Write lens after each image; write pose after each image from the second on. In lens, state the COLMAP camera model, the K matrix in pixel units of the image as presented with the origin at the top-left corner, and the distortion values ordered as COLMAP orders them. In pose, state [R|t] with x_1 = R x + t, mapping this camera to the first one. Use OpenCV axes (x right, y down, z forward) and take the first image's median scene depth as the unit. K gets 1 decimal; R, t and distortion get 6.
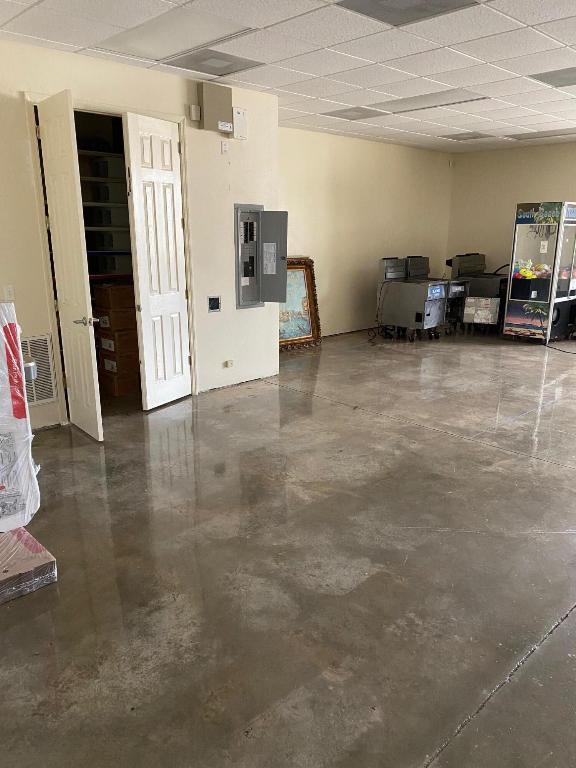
lens RADIAL K [[586.0, 0, 289.7], [0, 586.0, 390.6], [0, 0, 1]] dist [0.030237, -0.037930]
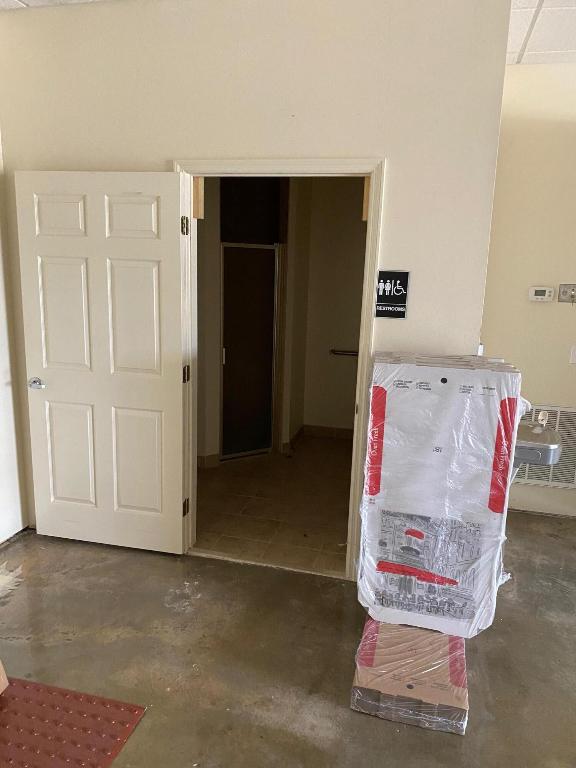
lens RADIAL K [[586.0, 0, 288.0], [0, 586.0, 385.5], [0, 0, 1]] dist [0.030237, -0.037930]
pose [[0.531602, 0.190990, -0.825180, 0.027439], [-0.259551, 0.964108, 0.055936, -0.093183], [0.806246, 0.184441, 0.562094, 0.282936]]
